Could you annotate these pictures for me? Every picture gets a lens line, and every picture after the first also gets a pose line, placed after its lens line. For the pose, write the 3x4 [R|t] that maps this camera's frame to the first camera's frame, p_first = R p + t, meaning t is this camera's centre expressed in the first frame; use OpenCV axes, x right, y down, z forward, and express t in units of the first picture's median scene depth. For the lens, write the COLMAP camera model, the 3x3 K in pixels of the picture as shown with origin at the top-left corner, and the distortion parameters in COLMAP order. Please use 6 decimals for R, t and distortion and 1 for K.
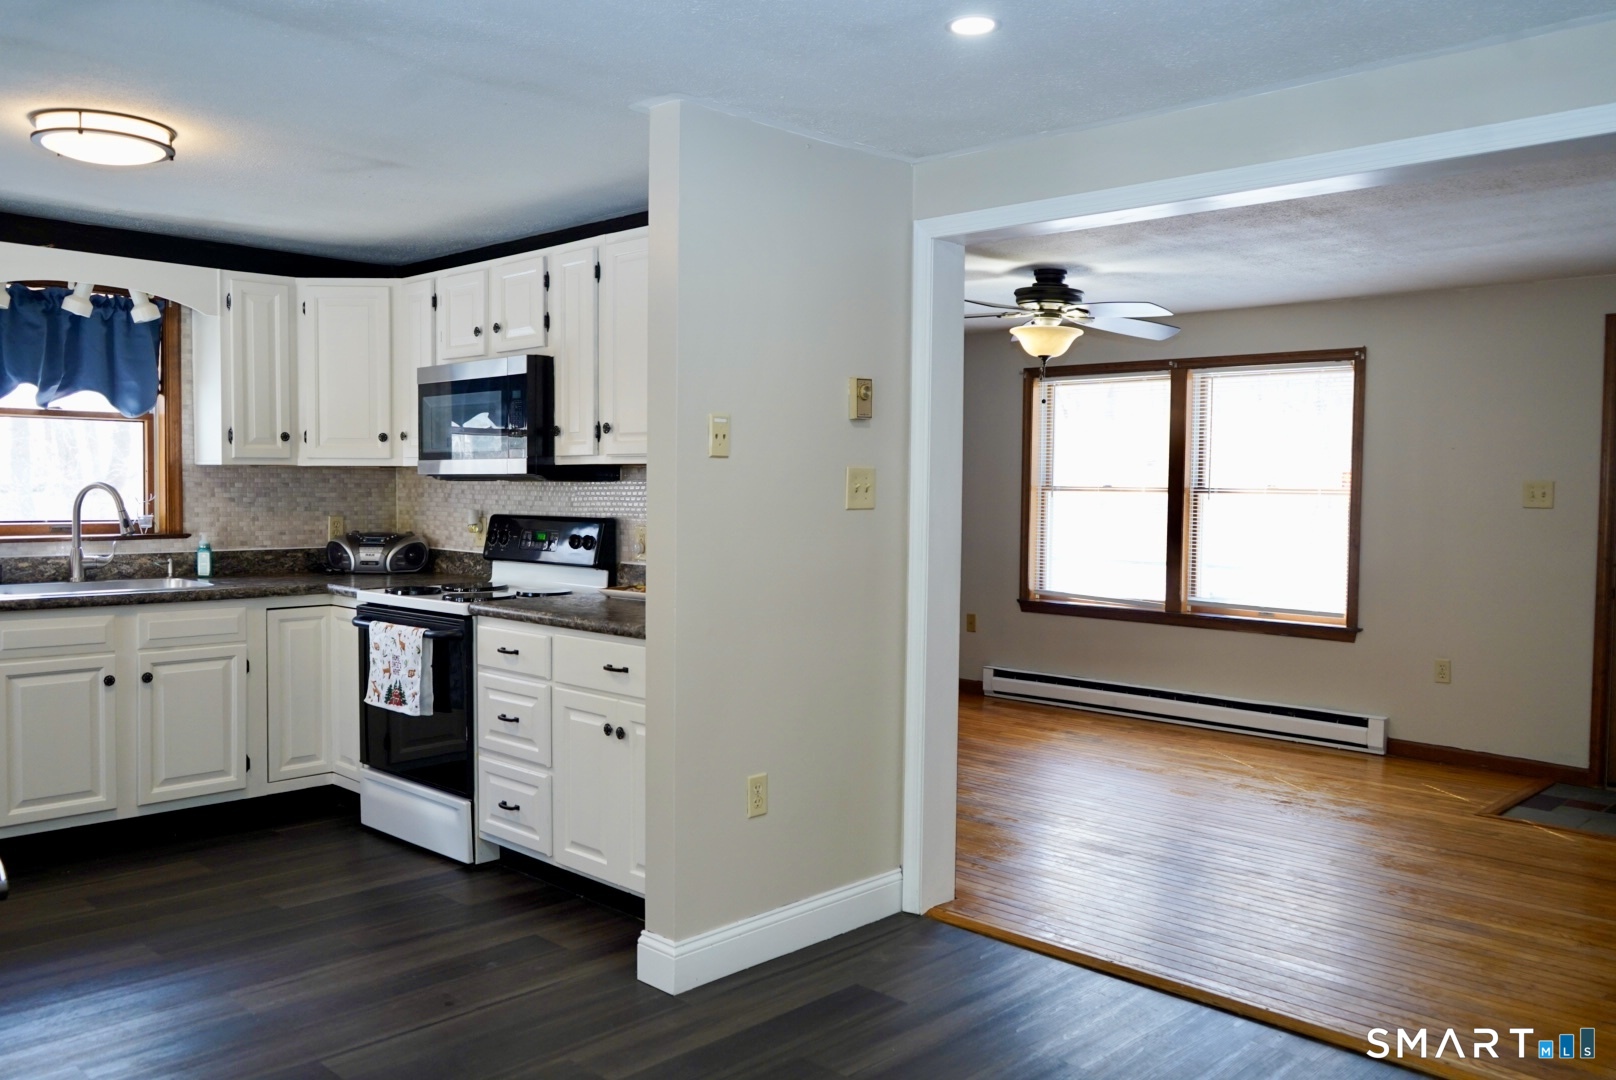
lens RADIAL K [[1291.7, 0, 808.0], [0, 1291.7, 540.0], [0, 0, 1]] dist [-0.009069, 0.003582]
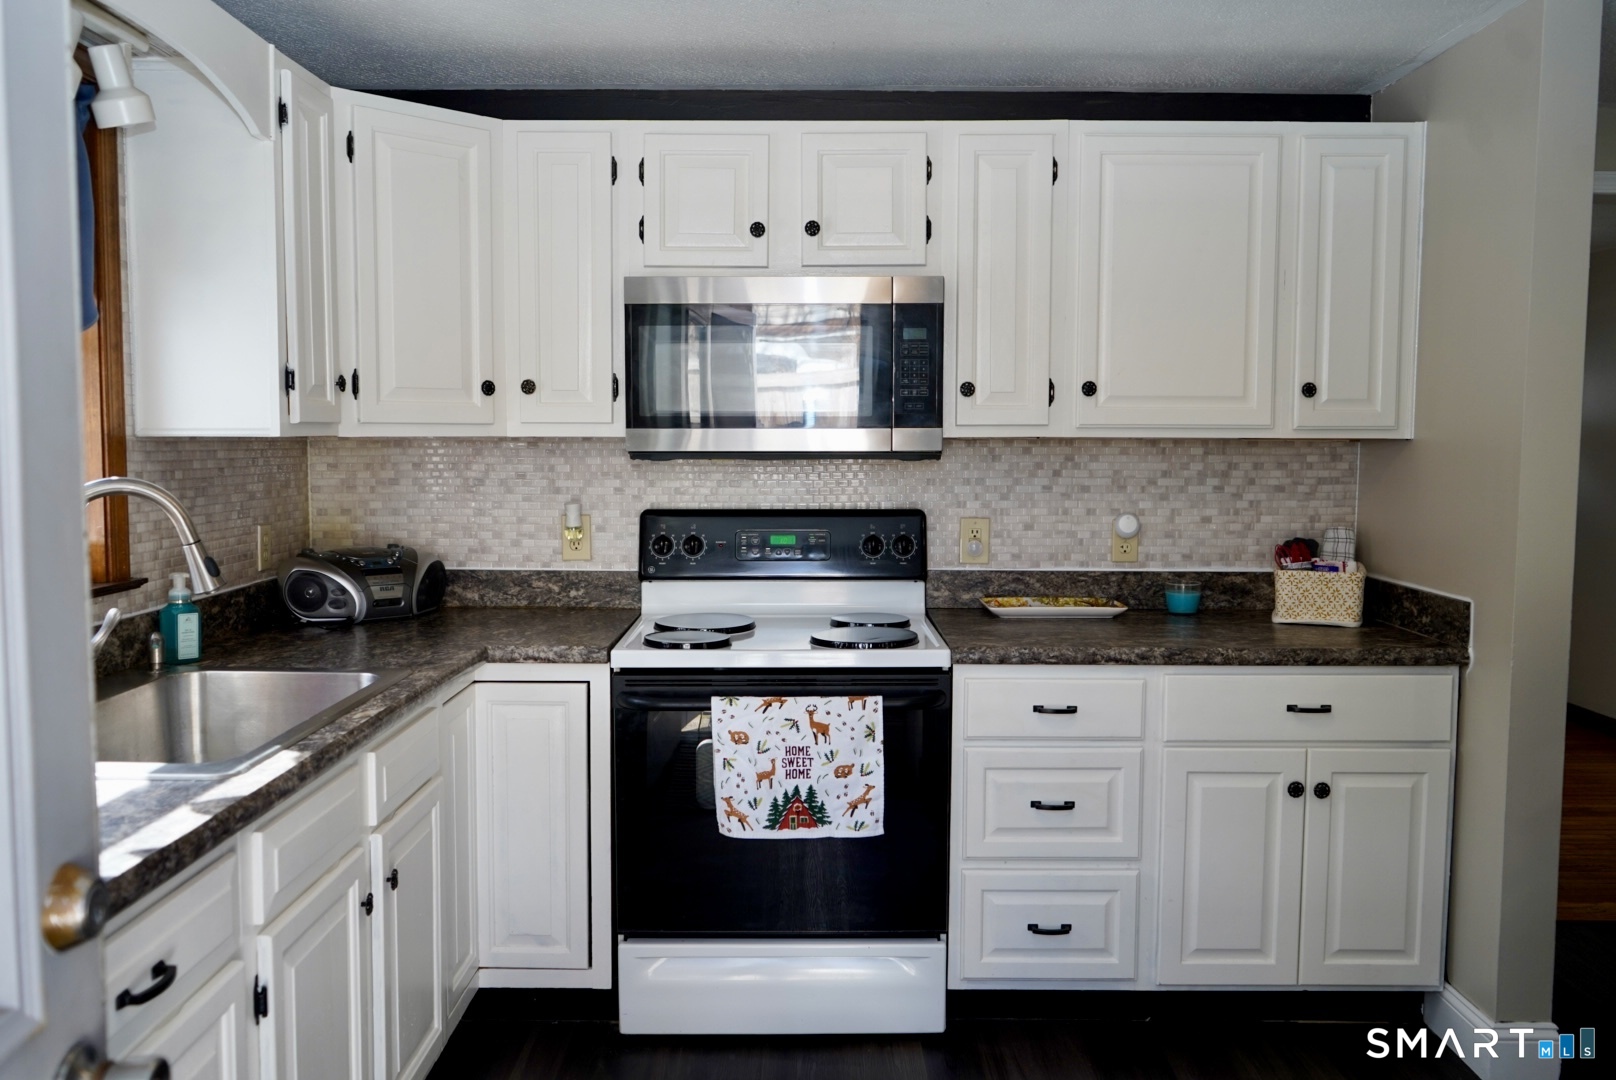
lens RADIAL K [[1291.7, 0, 808.0], [0, 1291.7, 540.0], [0, 0, 1]] dist [-0.009069, 0.003582]
pose [[0.715294, -0.063091, 0.695970, -0.673099], [0.033505, 0.997867, 0.056023, -0.040546], [-0.698020, -0.016754, 0.715882, 0.499310]]
